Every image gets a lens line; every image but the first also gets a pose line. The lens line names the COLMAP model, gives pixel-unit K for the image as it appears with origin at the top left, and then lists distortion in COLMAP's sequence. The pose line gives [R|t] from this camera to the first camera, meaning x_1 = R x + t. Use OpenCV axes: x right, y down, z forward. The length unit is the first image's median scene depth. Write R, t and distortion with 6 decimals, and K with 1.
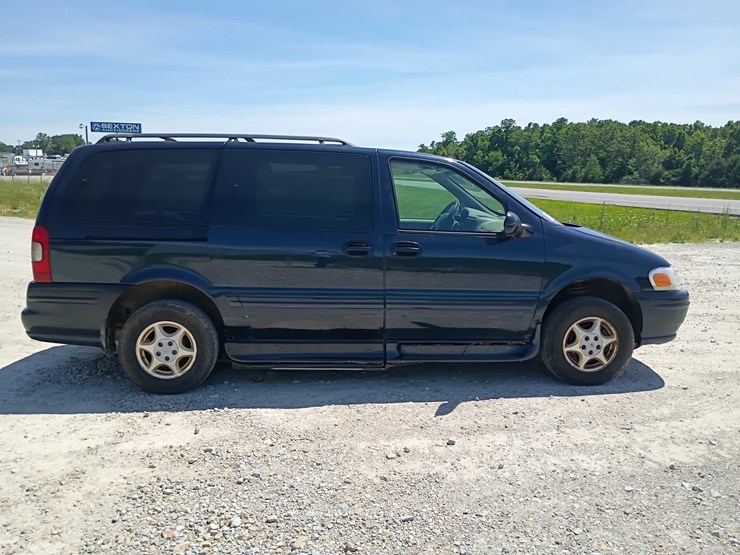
lens RADIAL K [[633.2, 0, 370.0], [0, 633.2, 277.5], [0, 0, 1]] dist [0.071208, -0.109596]
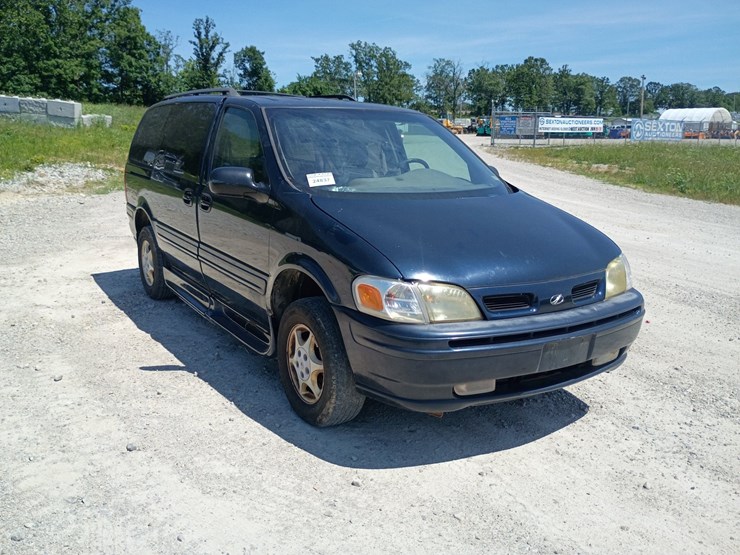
lens RADIAL K [[649.4, 0, 368.5], [0, 649.4, 240.3], [0, 0, 1]] dist [0.078197, -0.106298]
pose [[0.469241, 0.139386, -0.872000, 1.049742], [-0.143921, 0.986333, 0.080215, -0.104731], [0.871263, 0.087859, 0.482888, 0.736450]]
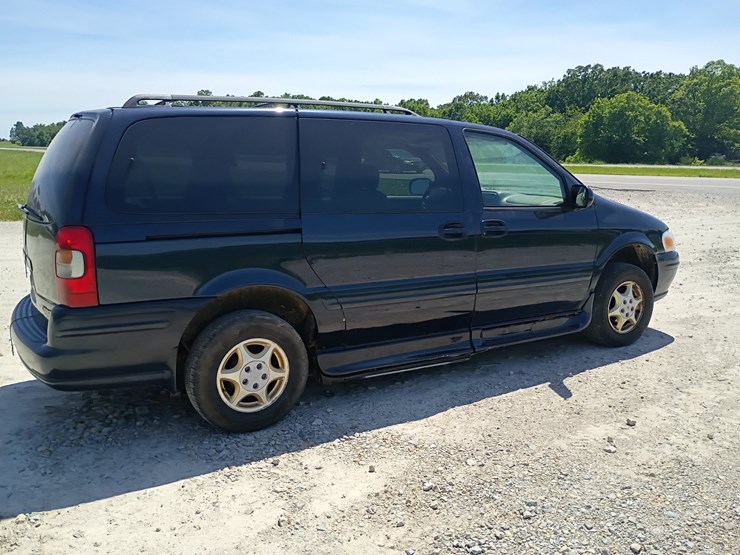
lens RADIAL K [[633.2, 0, 370.0], [0, 633.2, 277.5], [0, 0, 1]] dist [0.071208, -0.109596]
pose [[0.900448, -0.092282, 0.425062, -0.508804], [0.074696, 0.995524, 0.057895, -0.039497], [-0.428502, -0.020381, 0.903311, 0.238530]]
